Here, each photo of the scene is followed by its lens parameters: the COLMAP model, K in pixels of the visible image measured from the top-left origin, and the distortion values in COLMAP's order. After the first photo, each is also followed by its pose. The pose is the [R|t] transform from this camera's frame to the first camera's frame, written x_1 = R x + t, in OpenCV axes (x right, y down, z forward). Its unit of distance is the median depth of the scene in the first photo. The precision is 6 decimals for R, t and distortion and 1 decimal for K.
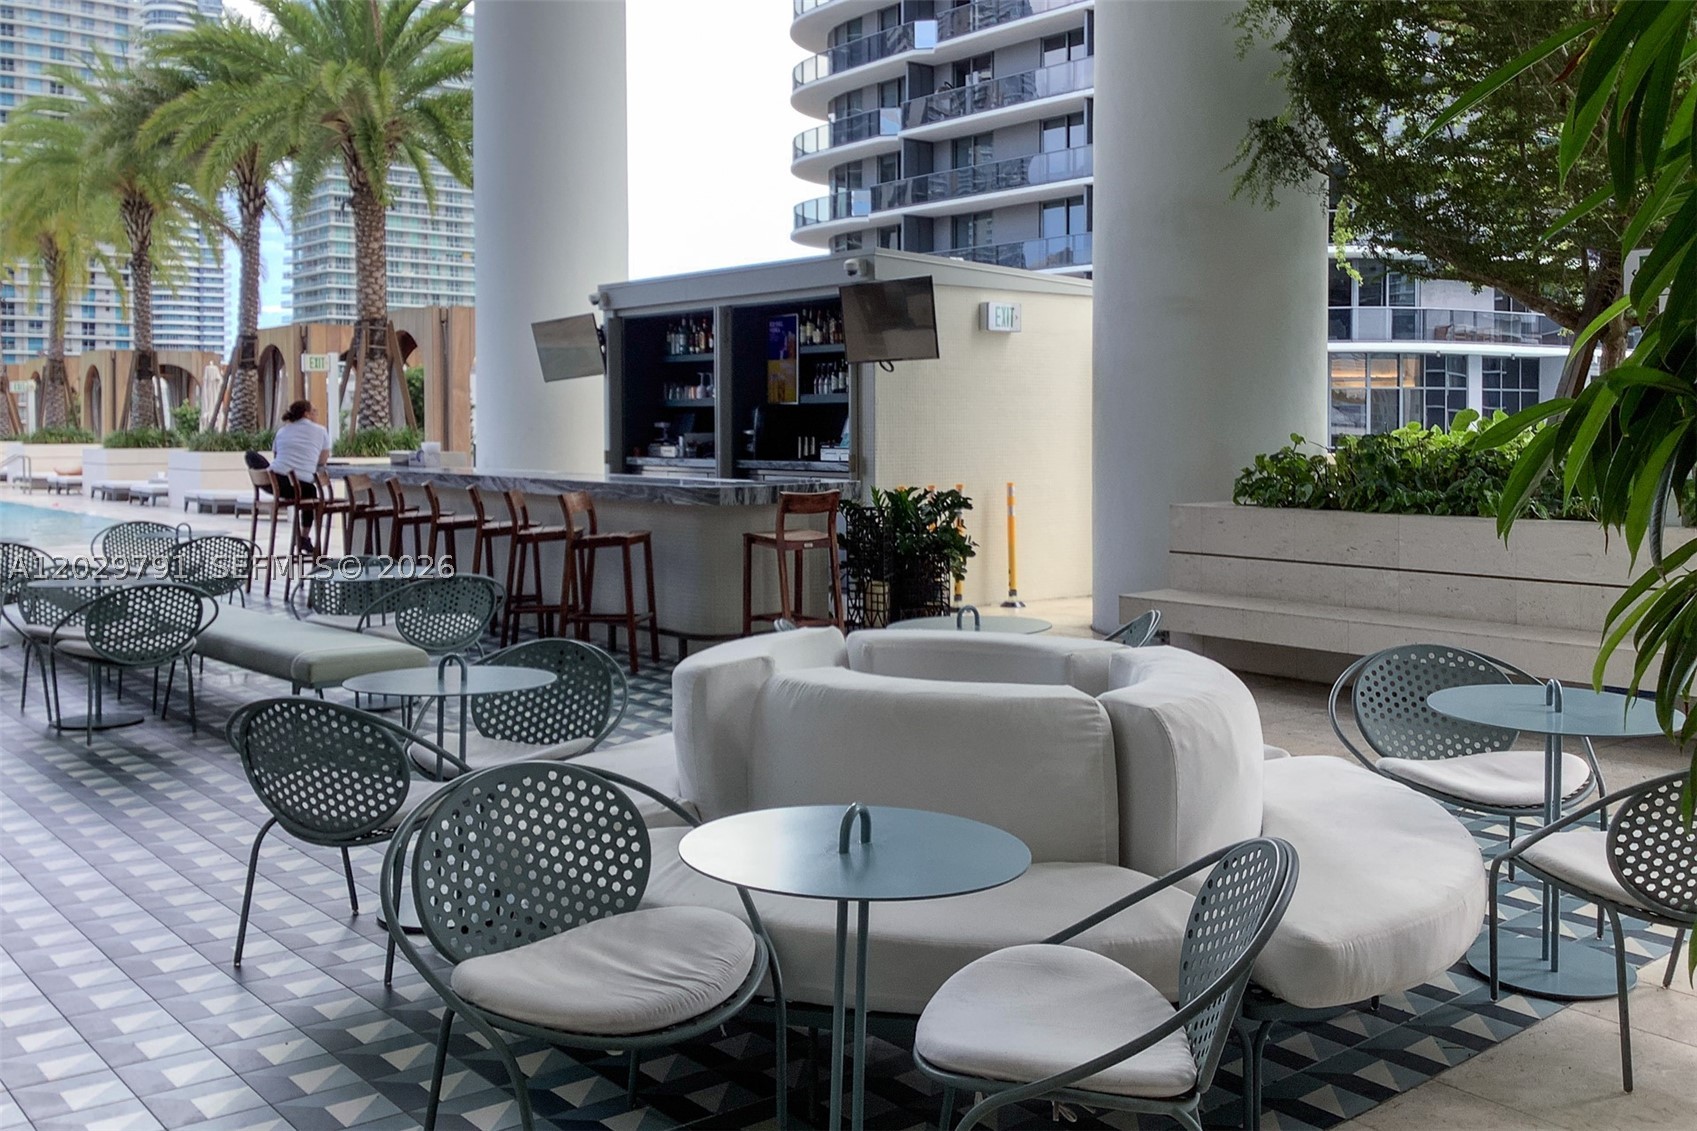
lens RADIAL K [[1551.5, 0, 848.0], [0, 1551.5, 458.5], [0, 0, 1]] dist [0.107248, -0.189636]
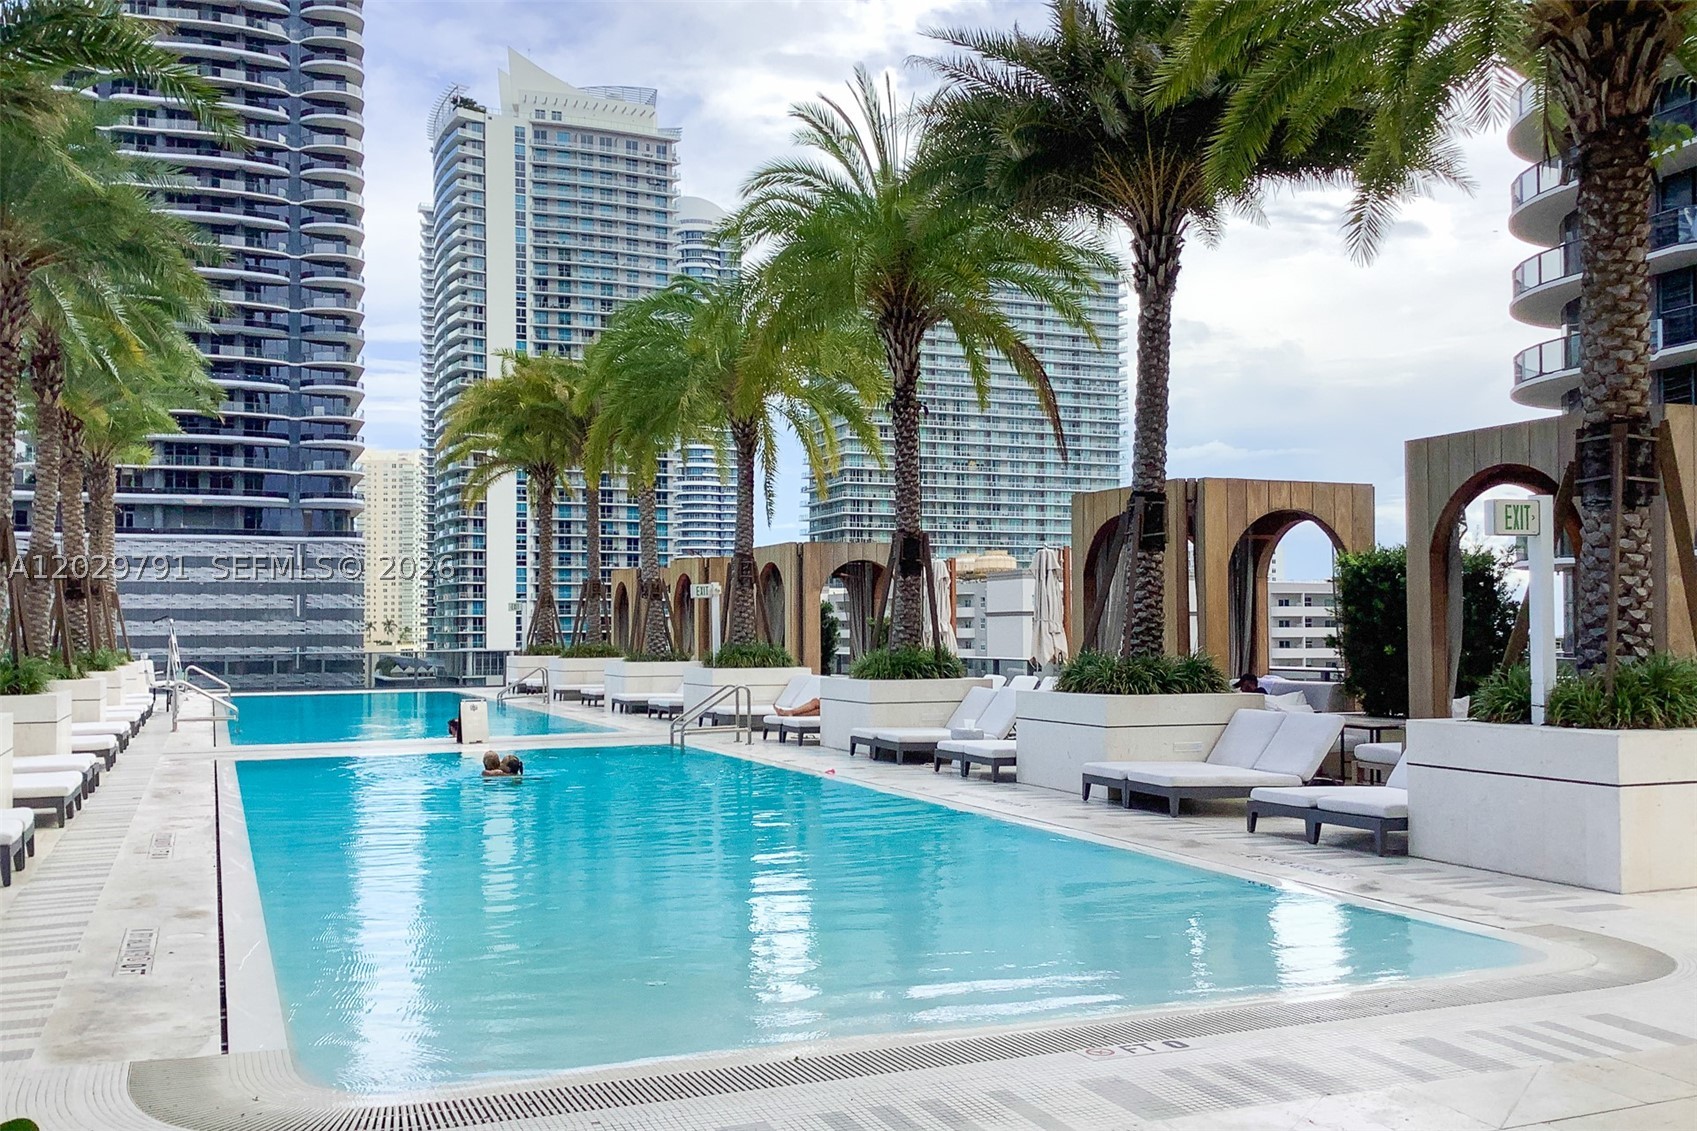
lens RADIAL K [[1517.3, 0, 848.5], [0, 1517.3, 565.5], [0, 0, 1]] dist [0.089758, -0.004012]
pose [[0.958188, -0.014285, -0.285784, -0.227274], [-0.004639, 0.997846, -0.065430, -0.009447], [0.286103, 0.064020, 0.956058, 0.295671]]
